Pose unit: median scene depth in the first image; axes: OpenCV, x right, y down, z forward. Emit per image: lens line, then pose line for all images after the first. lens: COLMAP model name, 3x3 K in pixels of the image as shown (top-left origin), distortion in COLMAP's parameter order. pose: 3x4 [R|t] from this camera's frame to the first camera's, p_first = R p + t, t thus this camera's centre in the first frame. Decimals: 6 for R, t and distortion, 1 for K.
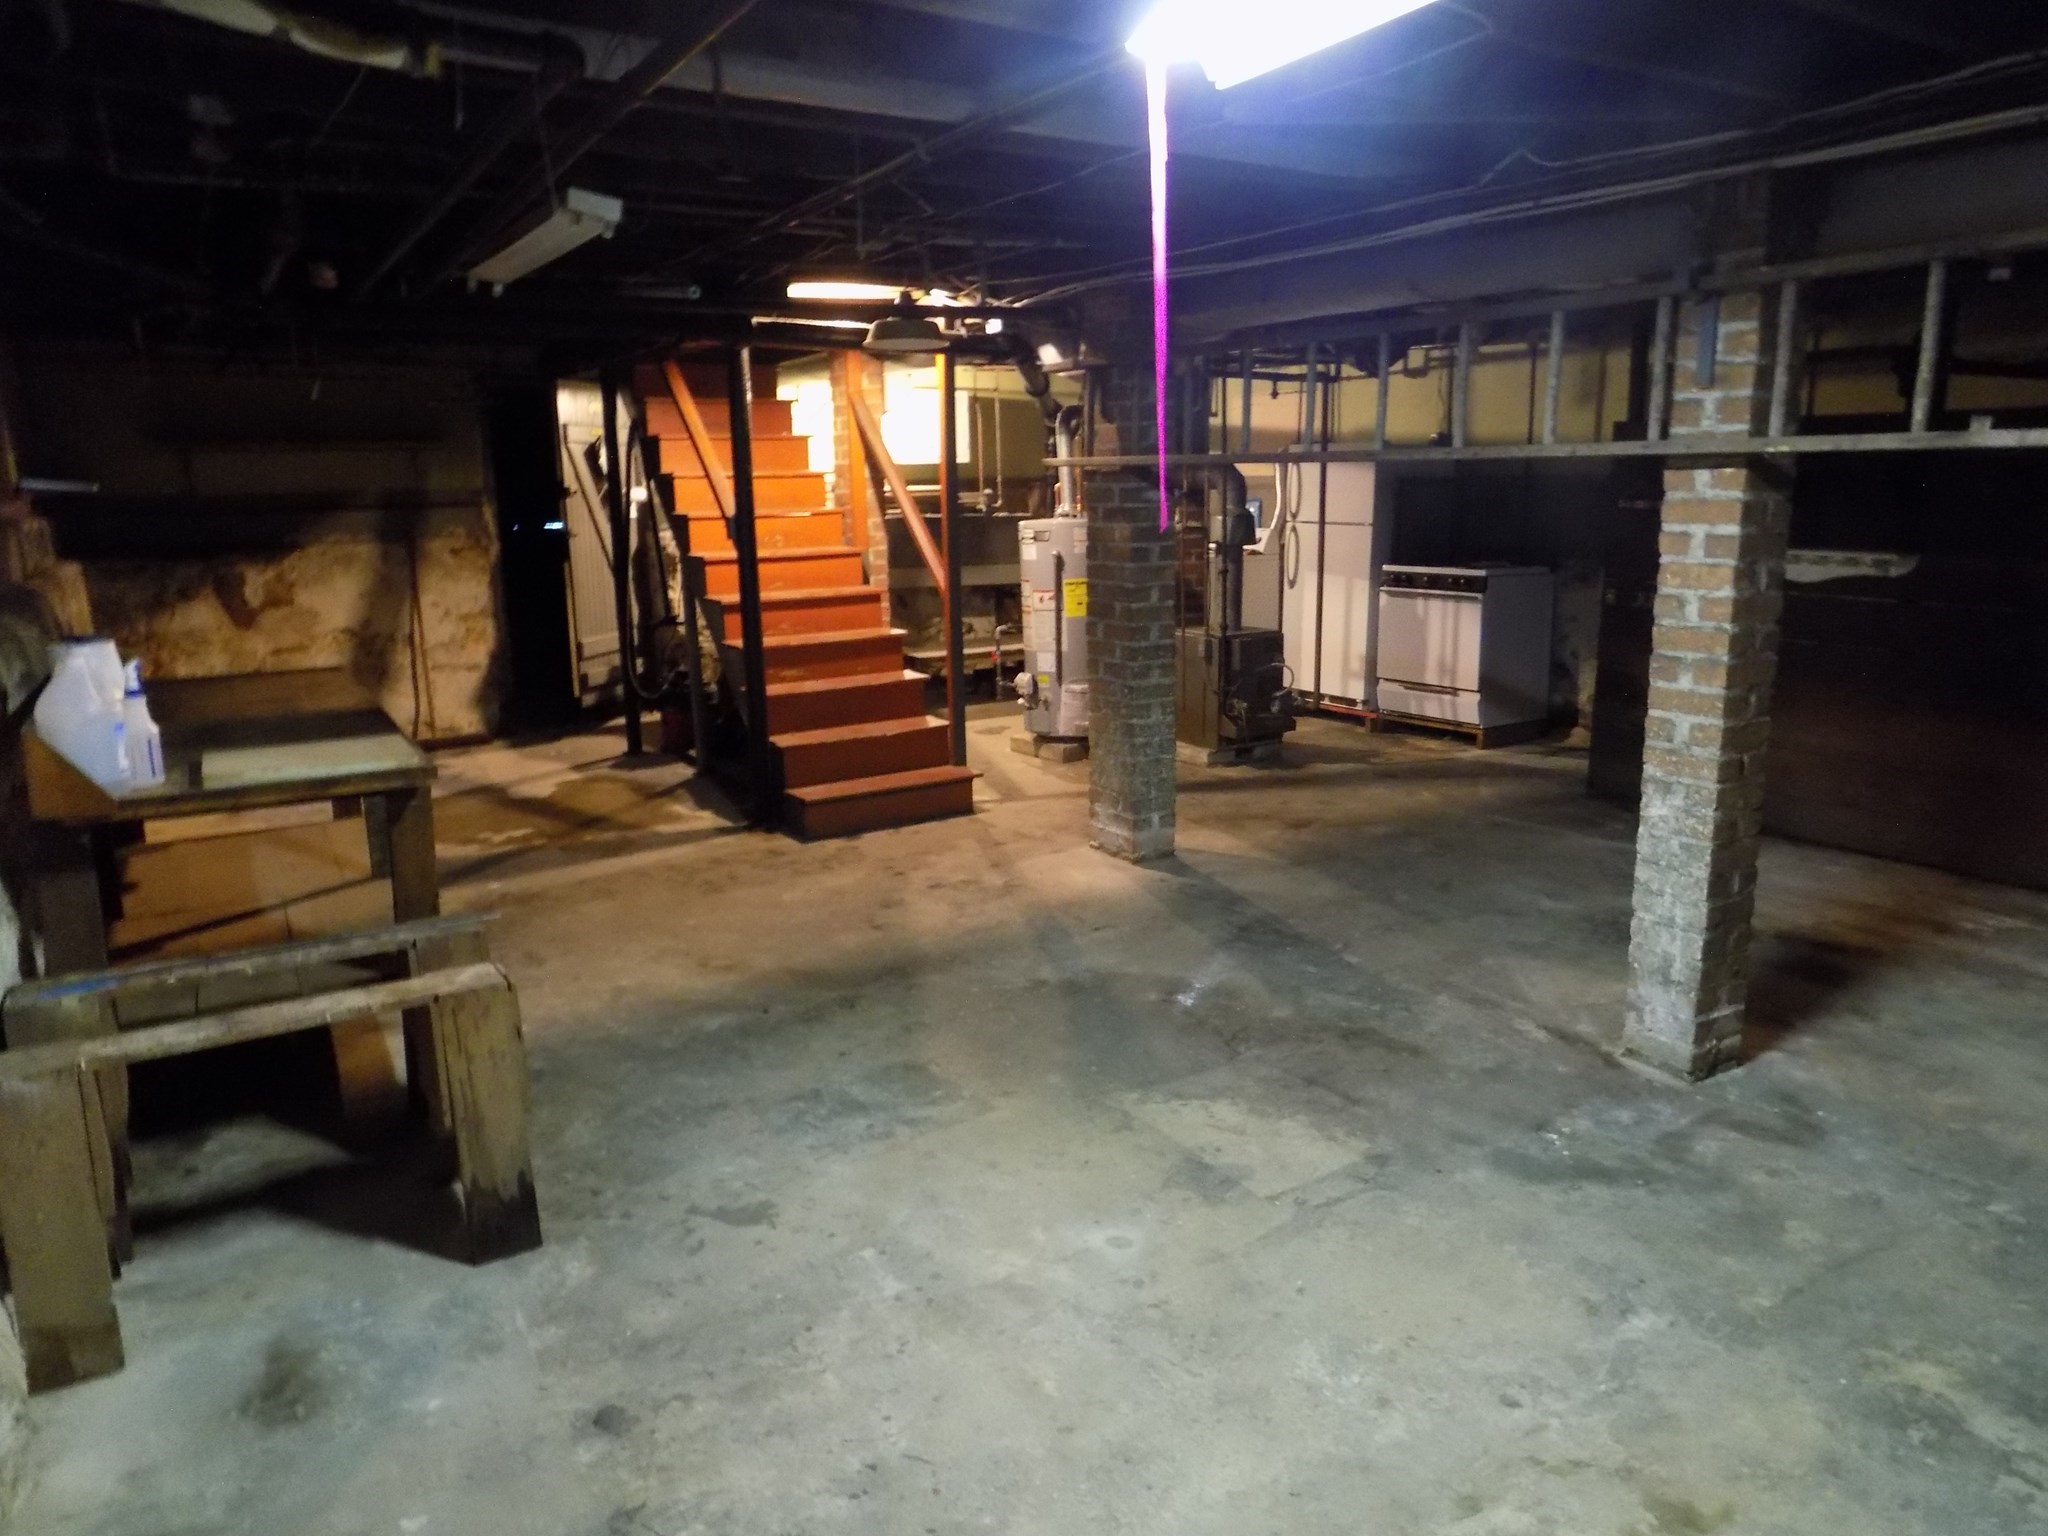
lens RADIAL K [[1399.5, 0, 1021.8], [0, 1399.5, 769.0], [0, 0, 1]] dist [-0.053692, 0.064988]
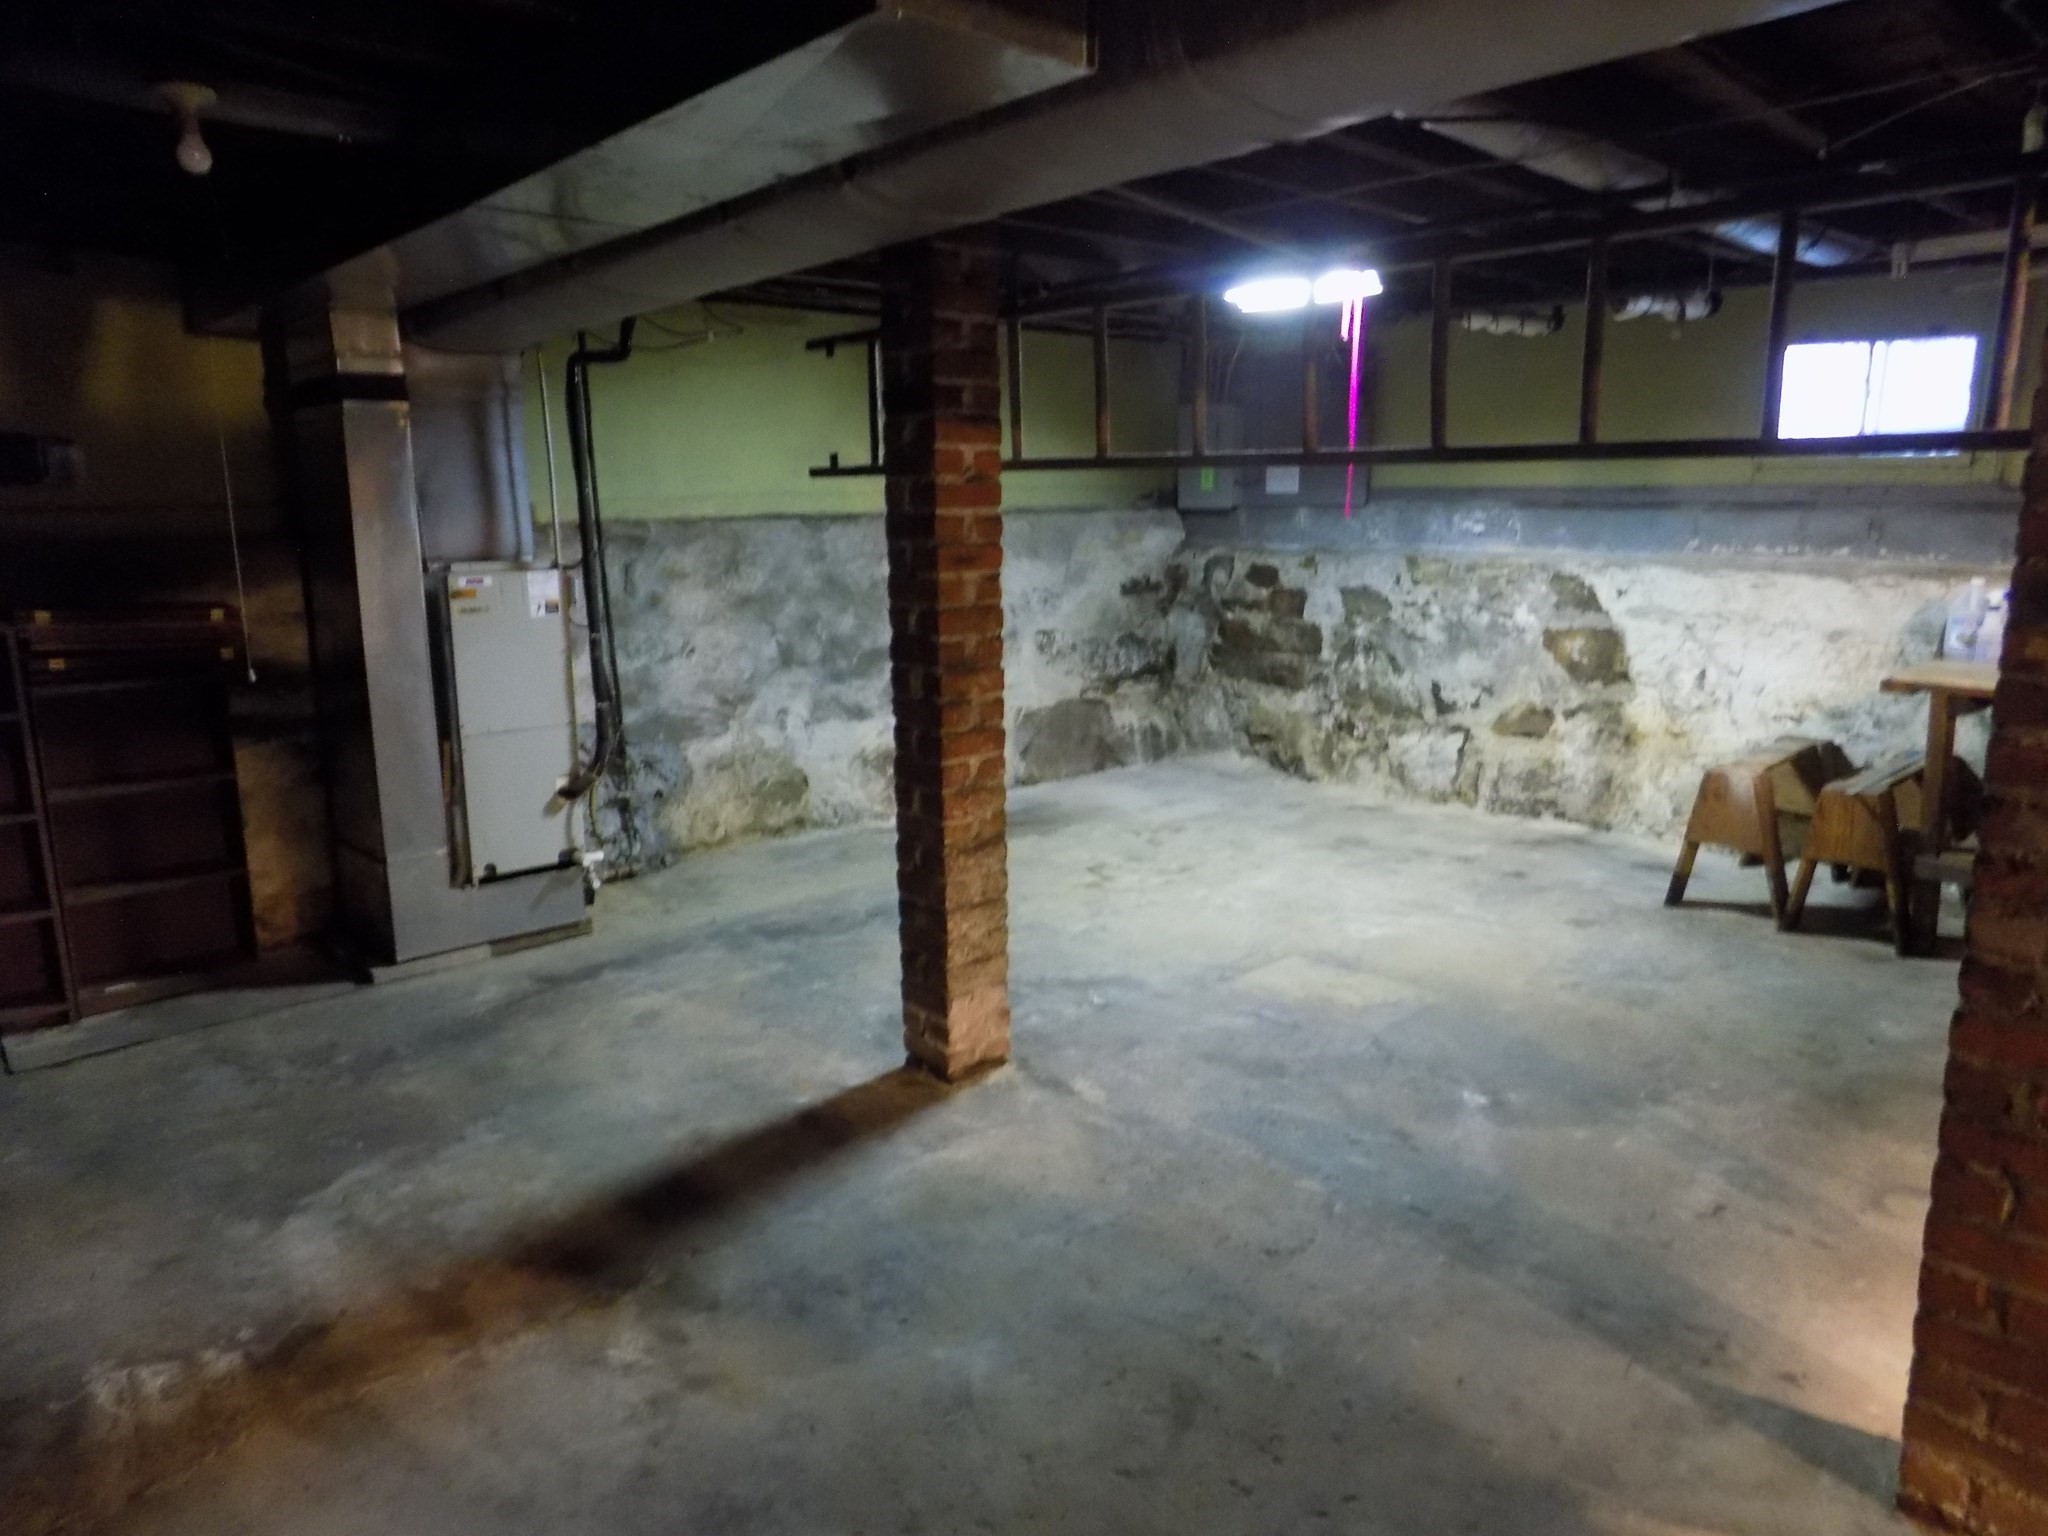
lens RADIAL K [[1399.5, 0, 1023.0], [0, 1399.5, 773.2], [0, 0, 1]] dist [-0.053692, 0.064988]
pose [[-0.983060, 0.058747, -0.173614, 0.584533], [-0.014660, 0.919003, 0.393978, -0.388427], [0.182697, 0.389849, -0.902574, 1.827830]]
